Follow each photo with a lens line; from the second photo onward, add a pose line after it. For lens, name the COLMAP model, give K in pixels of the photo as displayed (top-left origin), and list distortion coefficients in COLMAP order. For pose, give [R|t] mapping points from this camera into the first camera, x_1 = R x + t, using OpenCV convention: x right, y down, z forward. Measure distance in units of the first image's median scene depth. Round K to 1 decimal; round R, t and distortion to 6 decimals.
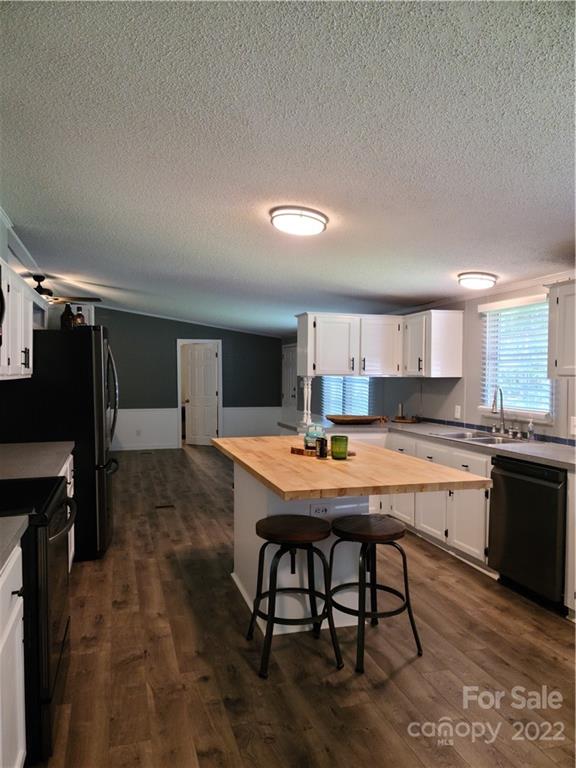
lens RADIAL K [[560.2, 0, 275.0], [0, 560.2, 392.3], [0, 0, 1]] dist [0.062748, -0.001826]
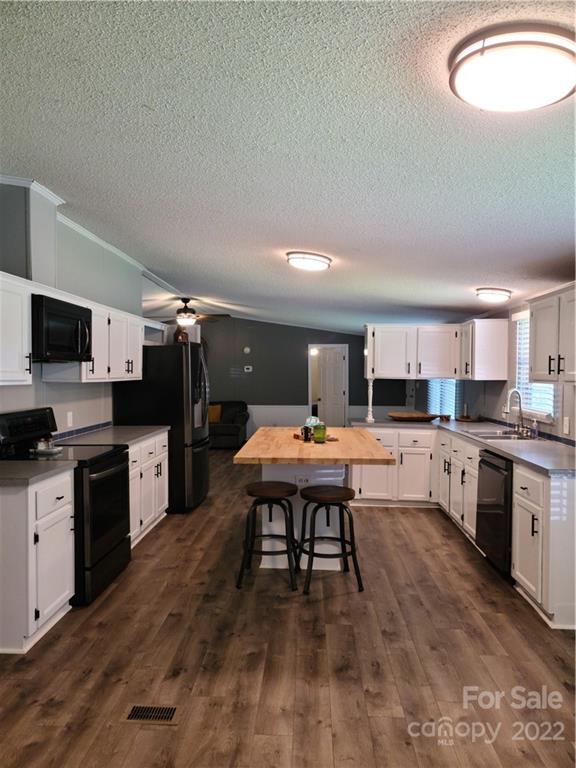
lens RADIAL K [[559.7, 0, 278.4], [0, 559.7, 385.6], [0, 0, 1]] dist [0.085737, -0.058099]
pose [[0.945897, 0.007331, -0.324385, 0.368566], [-0.010897, 0.999899, -0.009178, -0.002152], [0.324285, 0.012216, 0.945881, -0.232167]]
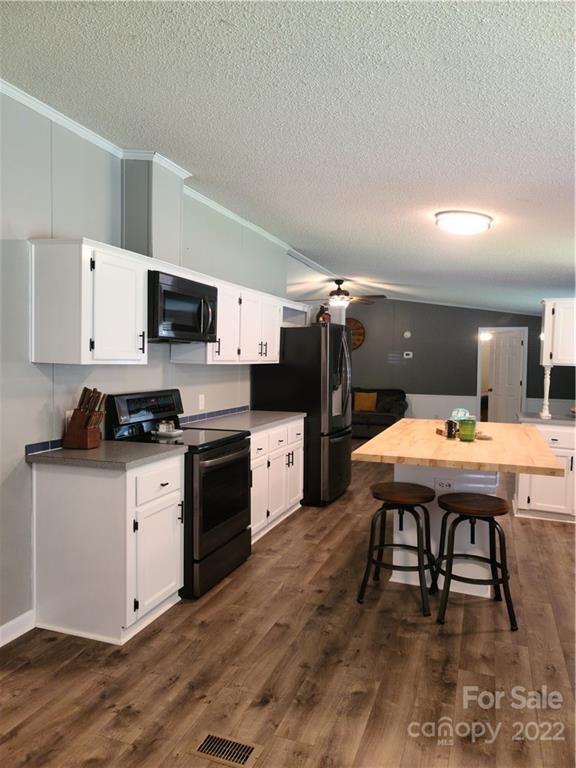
lens RADIAL K [[559.7, 0, 278.4], [0, 559.7, 385.6], [0, 0, 1]] dist [0.085737, -0.058099]
pose [[0.806046, 0.036715, -0.590713, 0.380396], [-0.031349, 0.999321, 0.019335, 0.001378], [0.591022, 0.002933, 0.806650, -0.082427]]
